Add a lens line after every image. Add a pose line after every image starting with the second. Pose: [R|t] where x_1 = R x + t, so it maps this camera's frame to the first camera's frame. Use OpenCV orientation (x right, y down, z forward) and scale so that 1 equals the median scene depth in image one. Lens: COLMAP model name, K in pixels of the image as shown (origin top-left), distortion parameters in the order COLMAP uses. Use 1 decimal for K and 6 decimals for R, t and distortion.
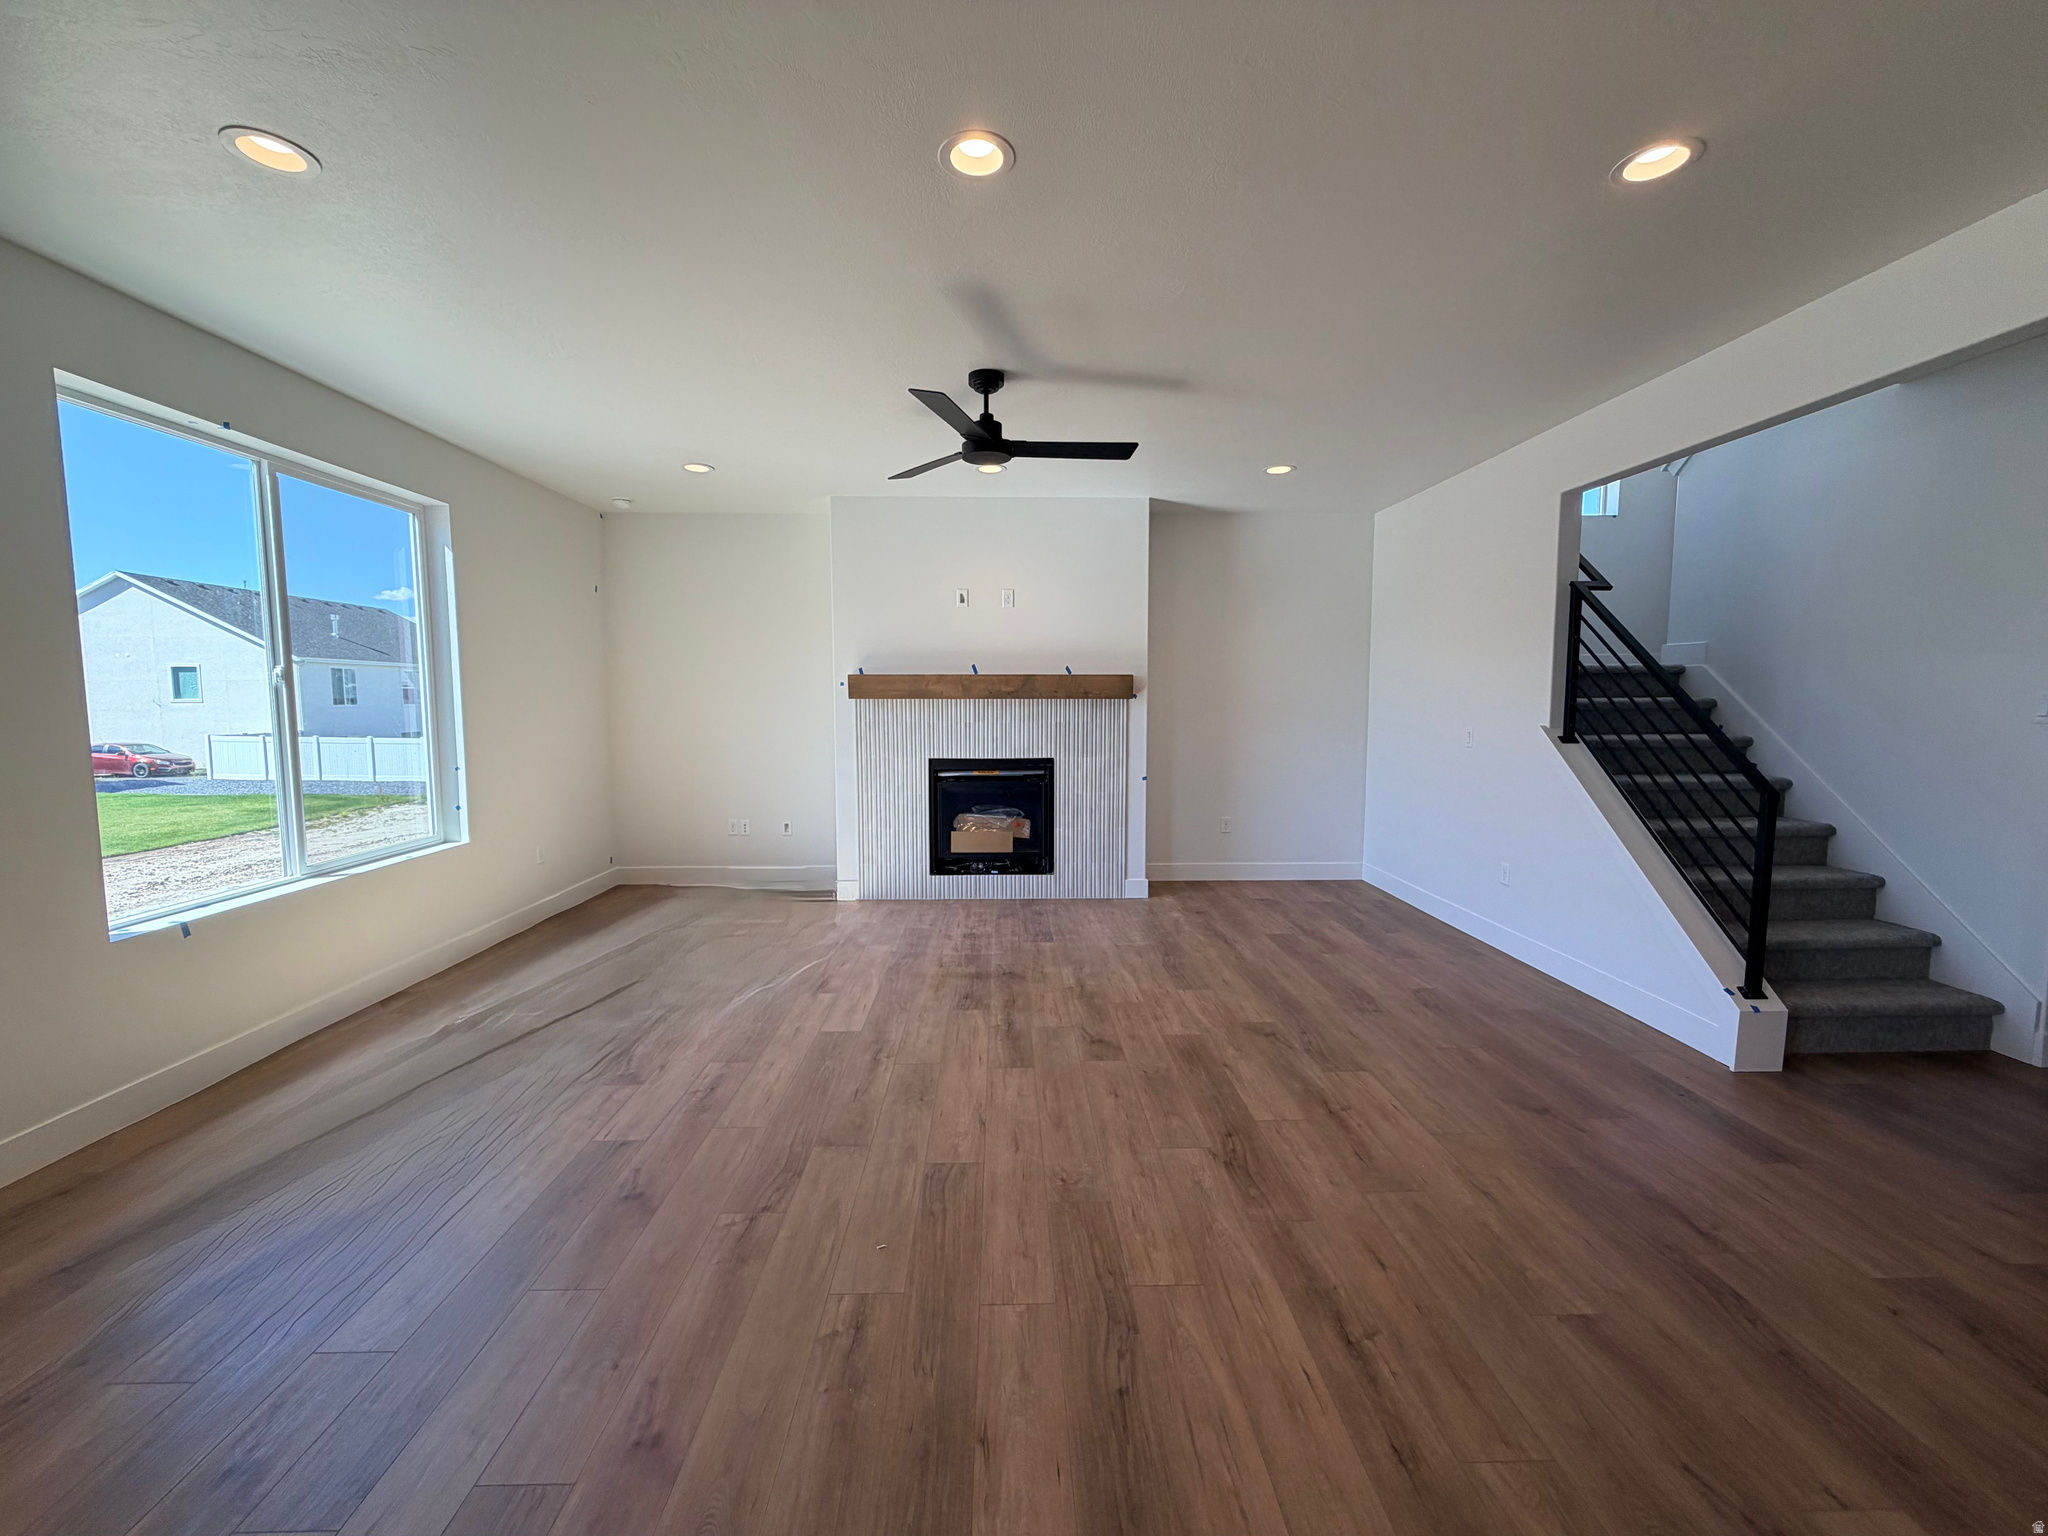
lens RADIAL K [[817.5, 0, 1011.1], [0, 817.5, 765.3], [0, 0, 1]] dist [-0.000704, 0.000082]
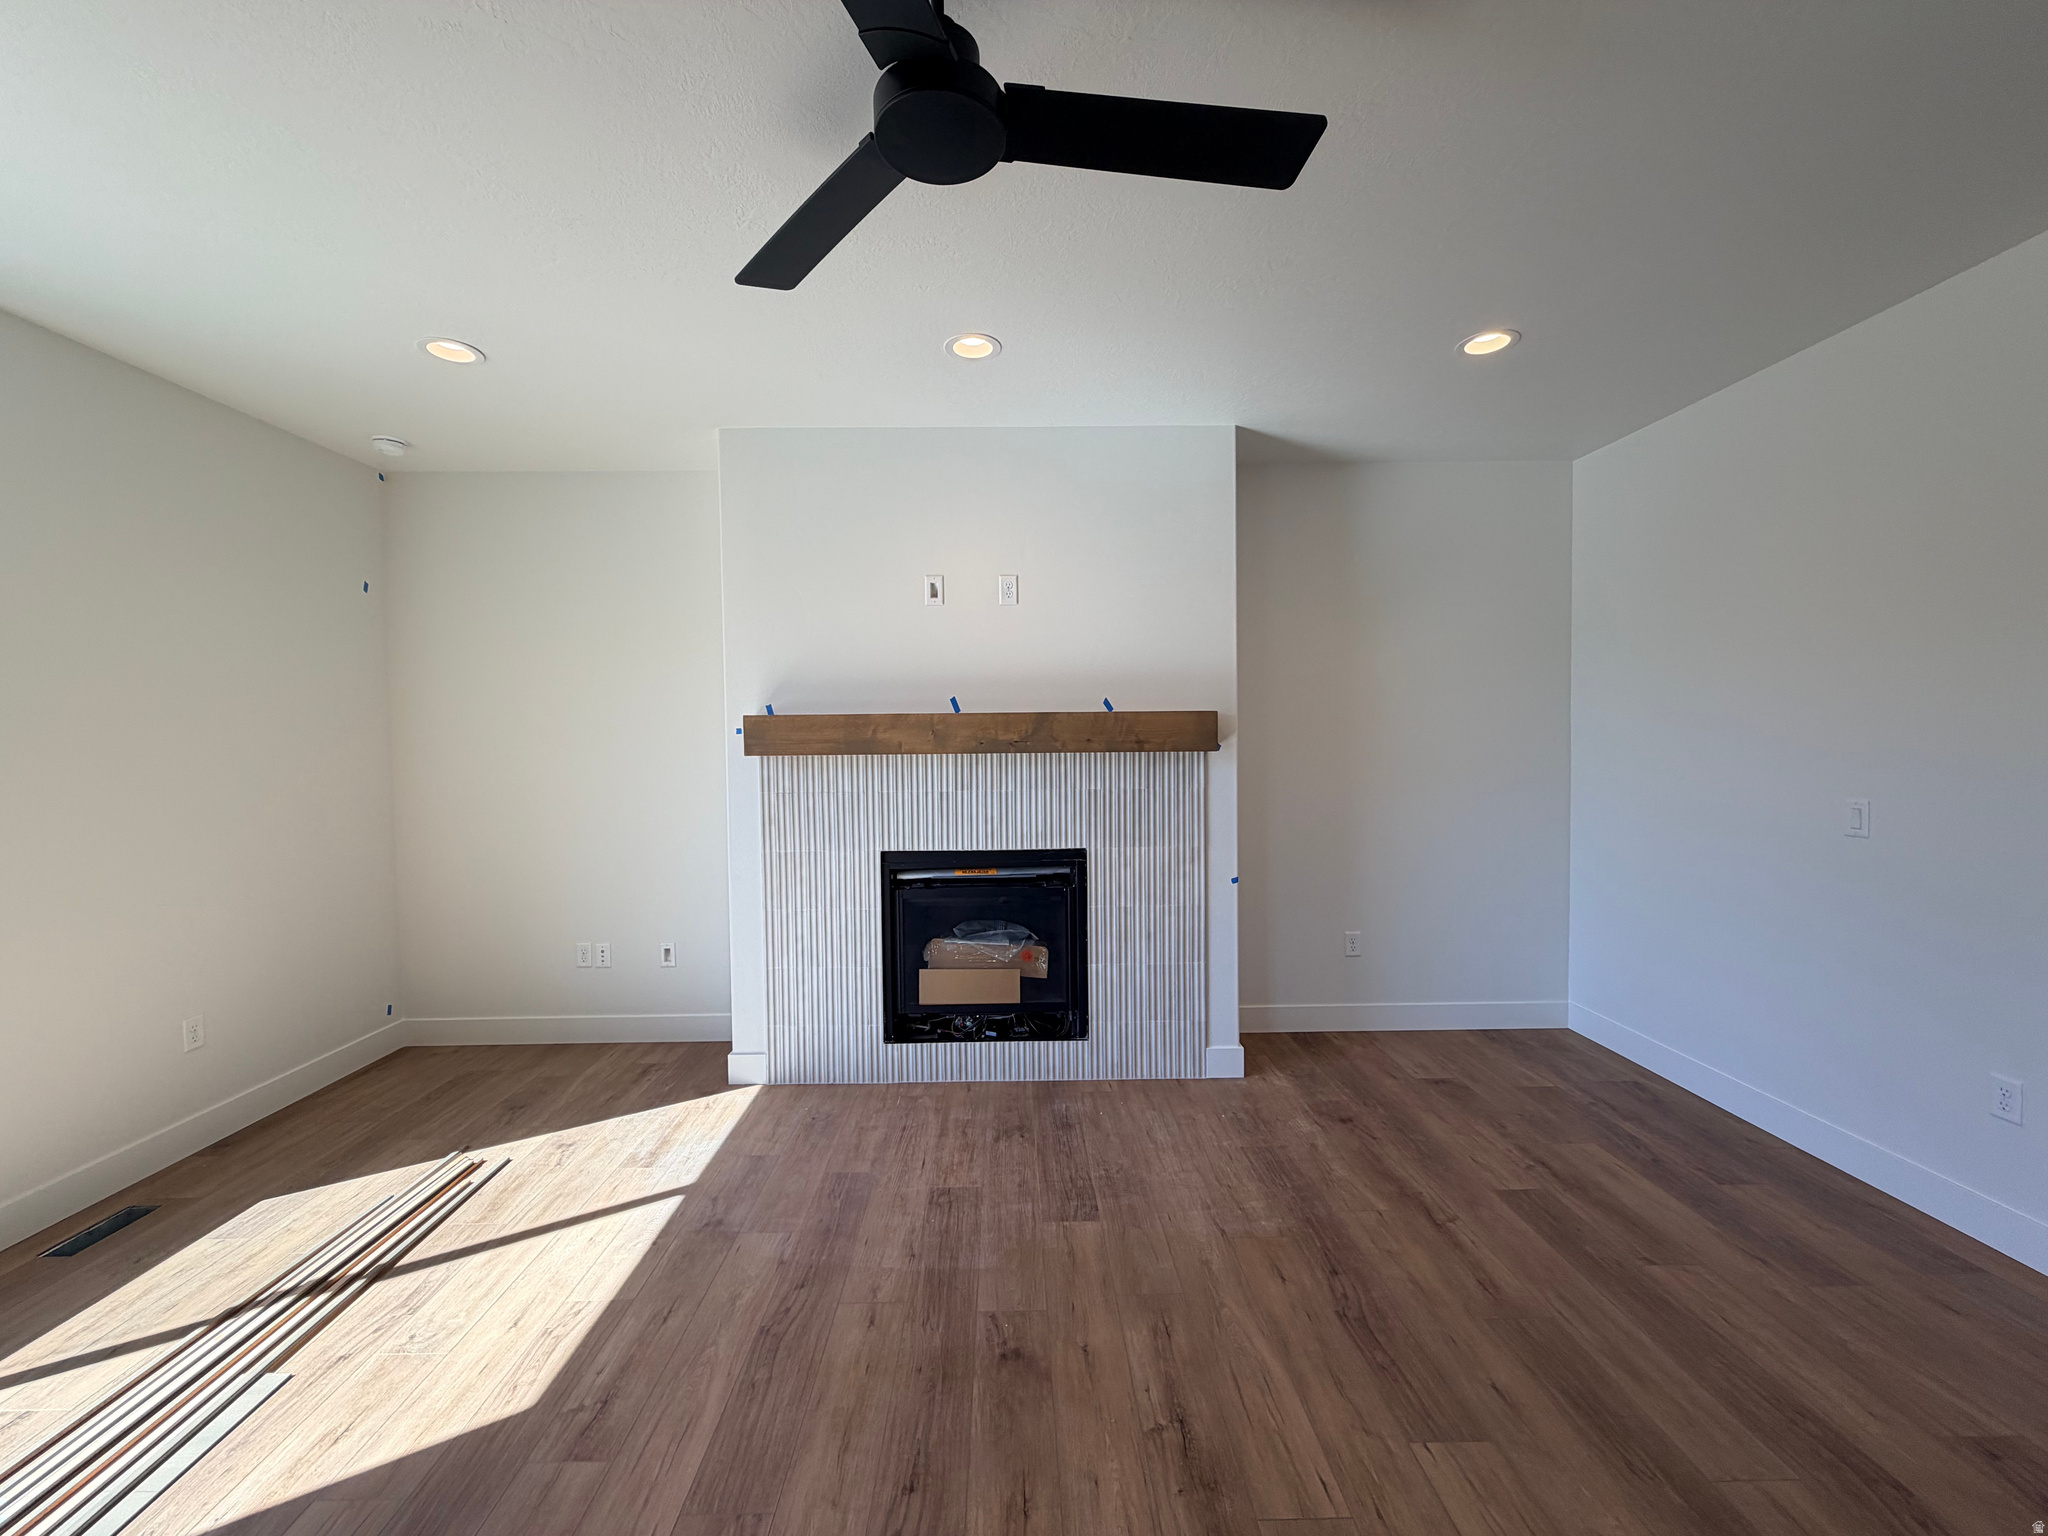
lens RADIAL K [[817.5, 0, 1011.1], [0, 817.5, 765.3], [0, 0, 1]] dist [-0.000704, 0.000082]
pose [[0.999911, -0.009926, -0.008921, 0.002438], [0.009454, 0.998630, -0.051471, -0.040426], [0.009419, 0.051382, 0.998635, 0.391231]]
